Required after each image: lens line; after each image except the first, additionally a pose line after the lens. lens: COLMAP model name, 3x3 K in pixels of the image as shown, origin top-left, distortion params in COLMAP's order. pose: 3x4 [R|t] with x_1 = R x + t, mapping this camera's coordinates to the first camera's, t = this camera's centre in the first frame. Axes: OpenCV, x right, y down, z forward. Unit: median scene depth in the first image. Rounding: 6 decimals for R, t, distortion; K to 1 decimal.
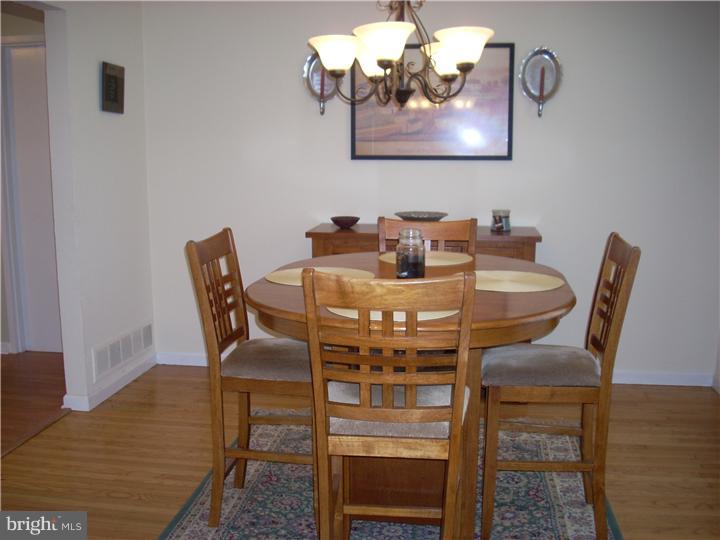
lens RADIAL K [[759.7, 0, 360.0], [0, 759.7, 270.0], [0, 0, 1]] dist [-0.189569, 0.154865]
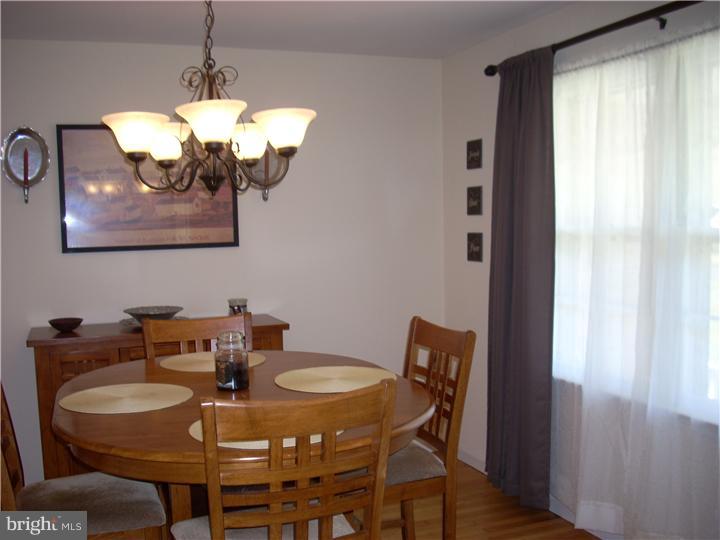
lens RADIAL K [[759.7, 0, 360.0], [0, 759.7, 270.0], [0, 0, 1]] dist [-0.189569, 0.154865]
pose [[0.874830, -0.050922, 0.481747, -0.202987], [0.101256, 0.991715, -0.079049, -0.038000], [-0.473730, 0.117934, 0.872738, 0.141393]]
